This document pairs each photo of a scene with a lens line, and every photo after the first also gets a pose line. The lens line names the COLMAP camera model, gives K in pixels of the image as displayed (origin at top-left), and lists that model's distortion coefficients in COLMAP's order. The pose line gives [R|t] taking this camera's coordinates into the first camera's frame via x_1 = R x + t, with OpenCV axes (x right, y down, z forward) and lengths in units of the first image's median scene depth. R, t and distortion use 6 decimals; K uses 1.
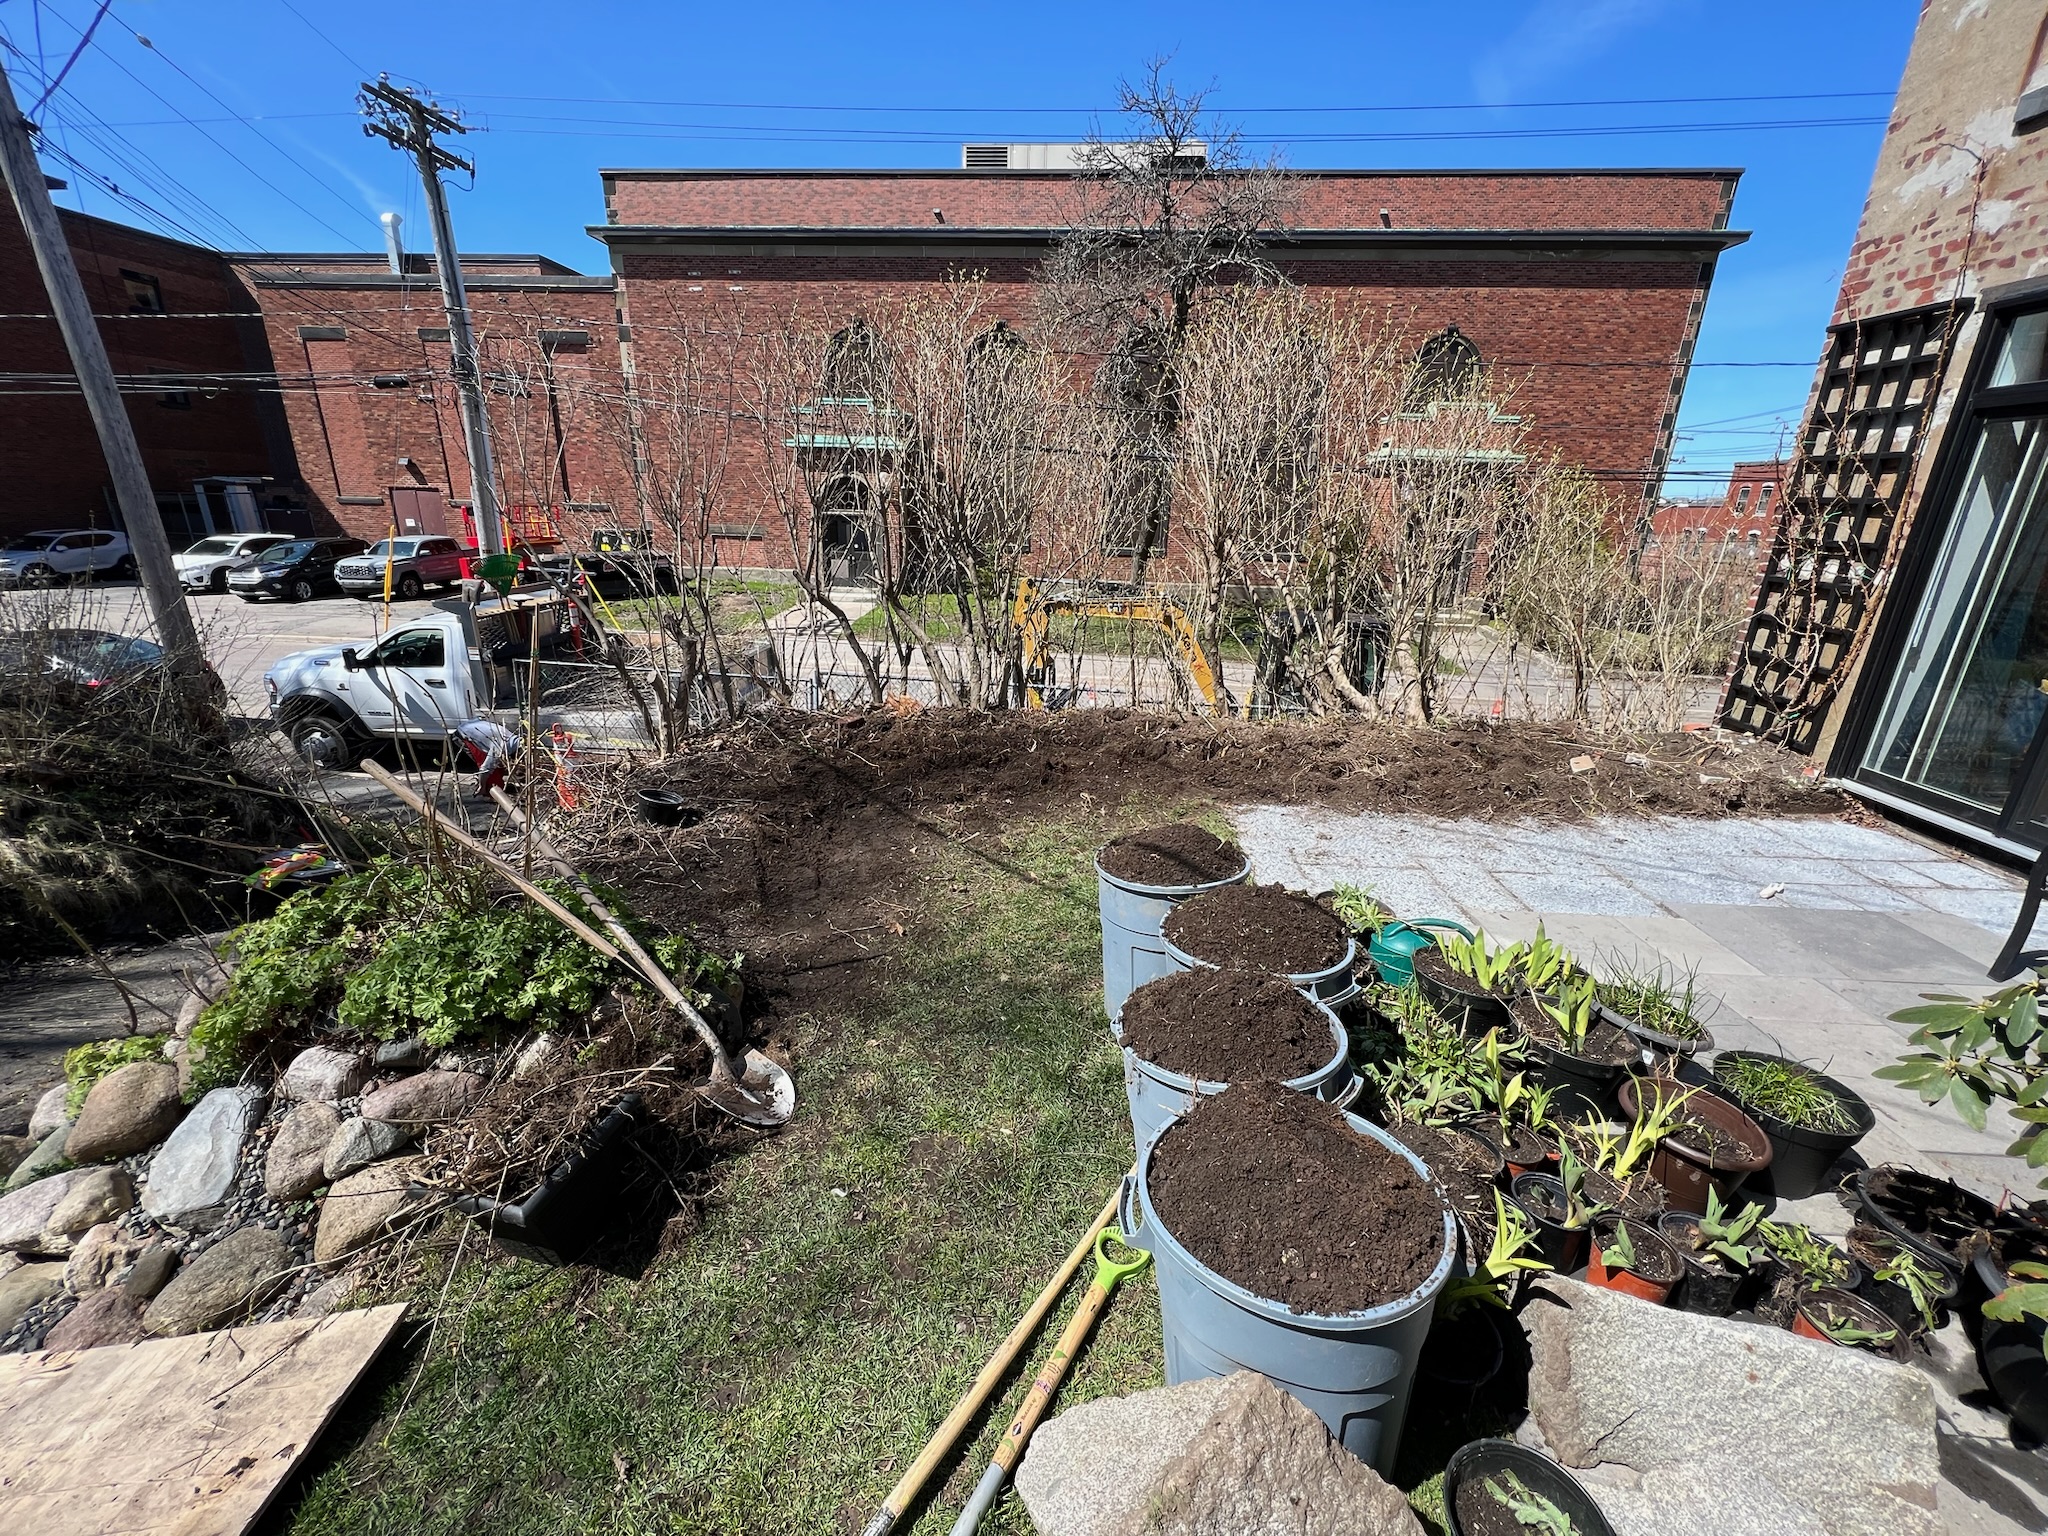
lens RADIAL K [[817.4, 0, 1024.8], [0, 817.4, 772.4], [0, 0, 1]] dist [0.002001, 0.000506]
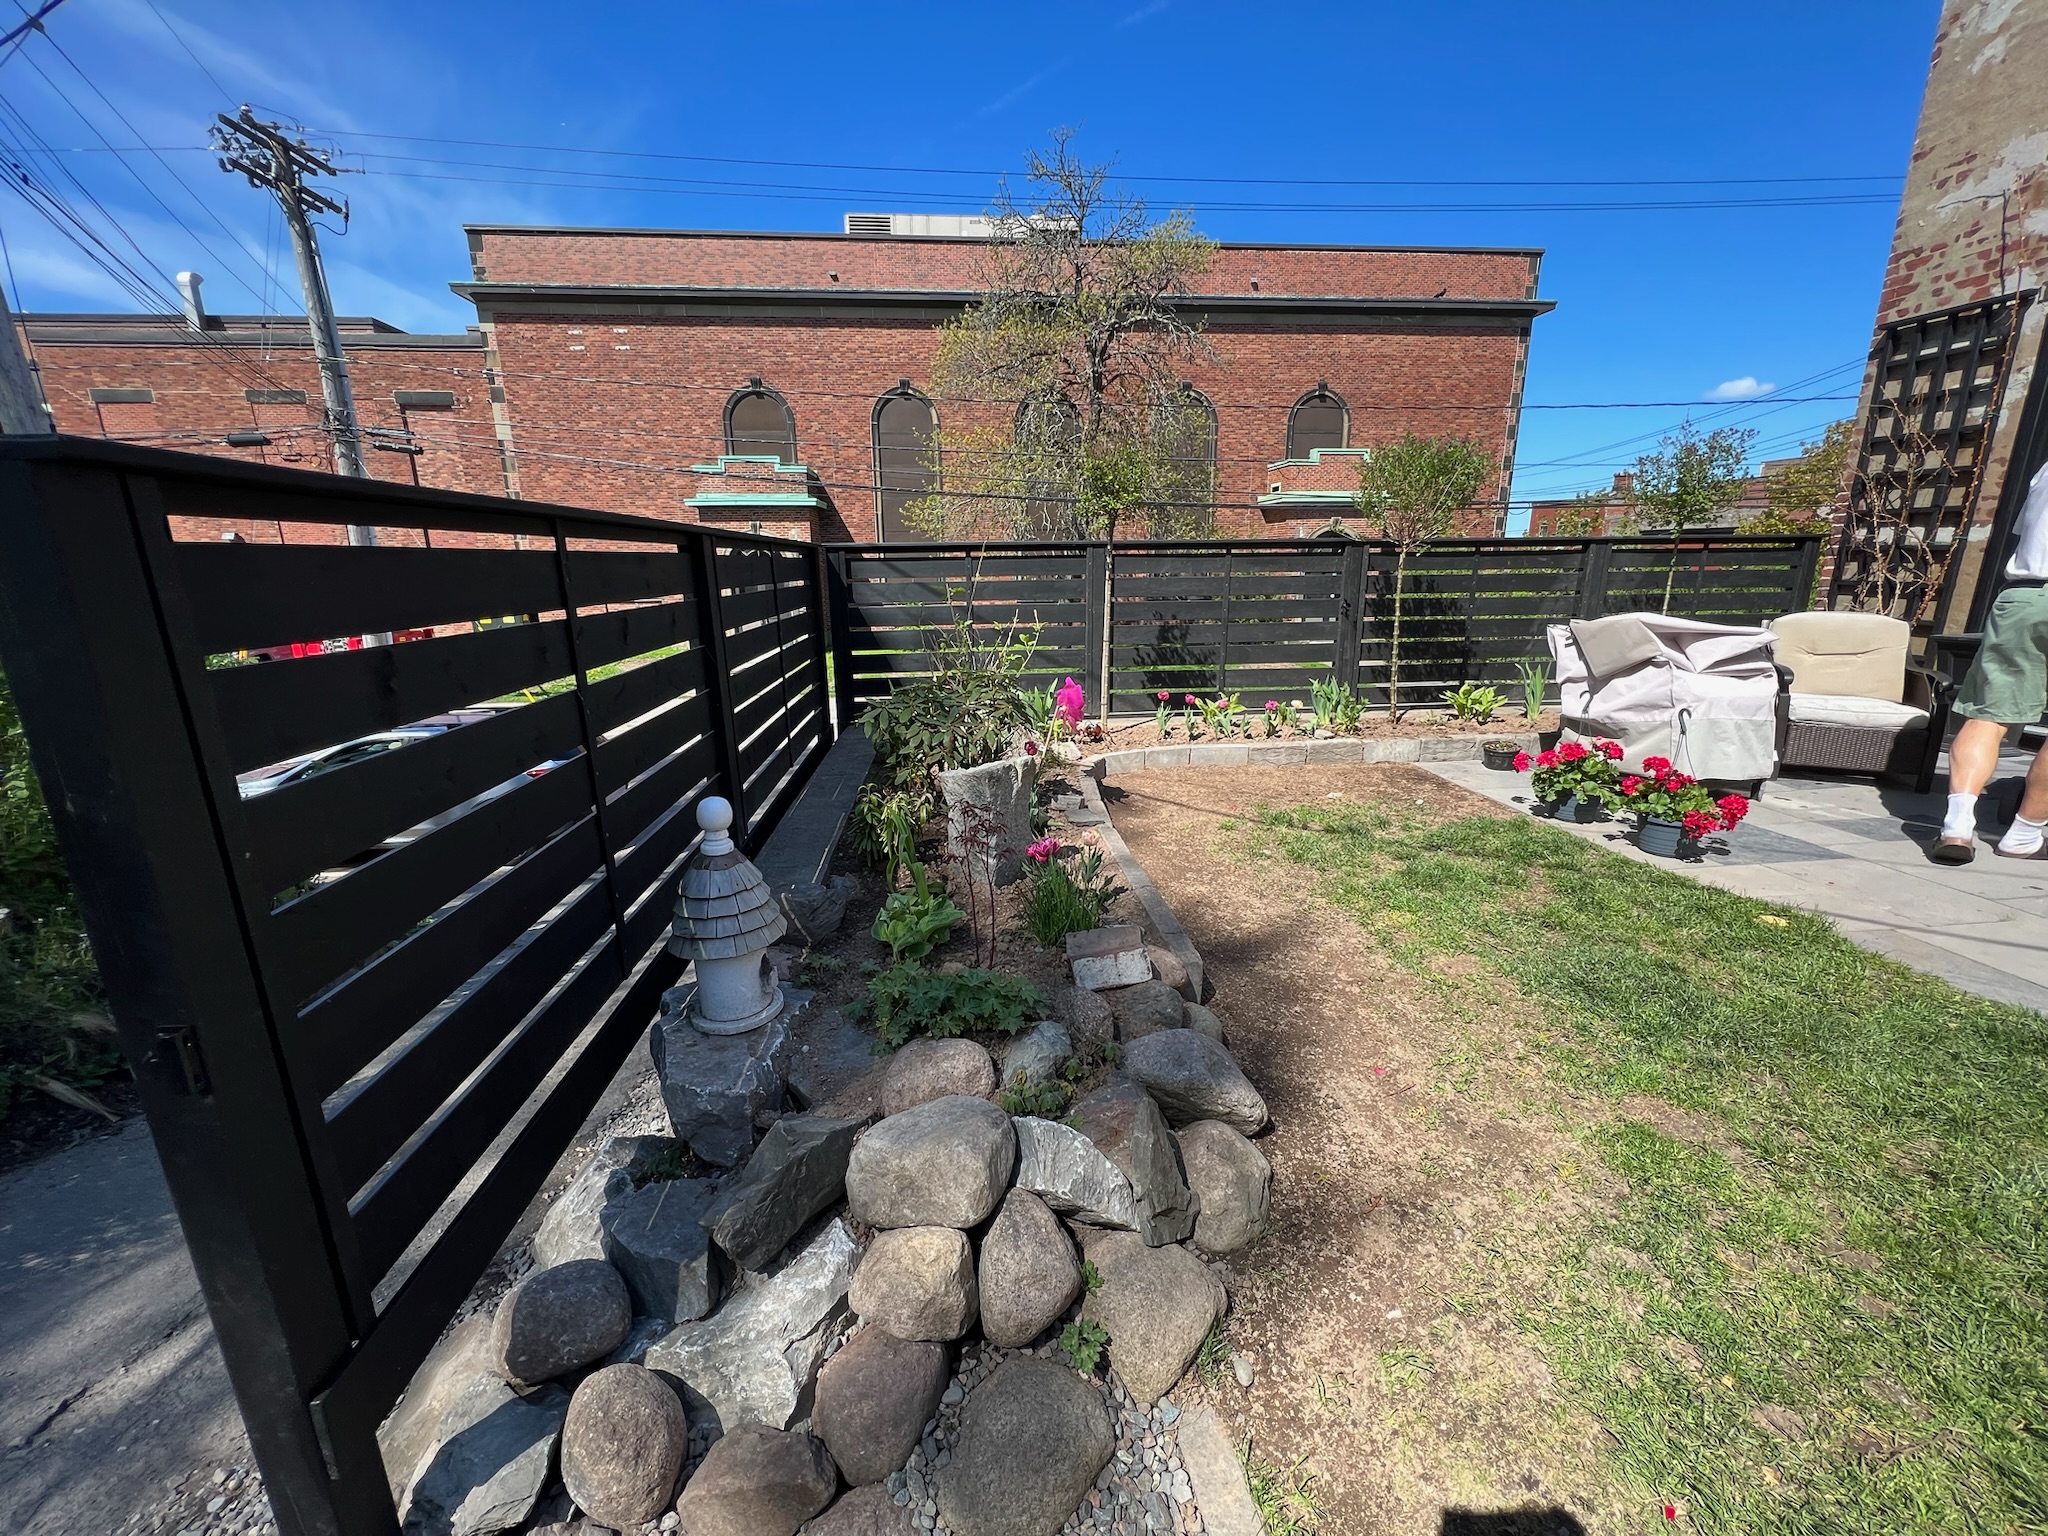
lens RADIAL K [[825.4, 0, 1024.0], [0, 825.4, 768.0], [0, 0, 1]] dist [0.001501, 0.000102]
pose [[0.984297, -0.079013, 0.157849, -0.133560], [0.091228, 0.993246, -0.071691, 0.011367], [-0.151119, 0.084965, 0.984857, 0.036752]]
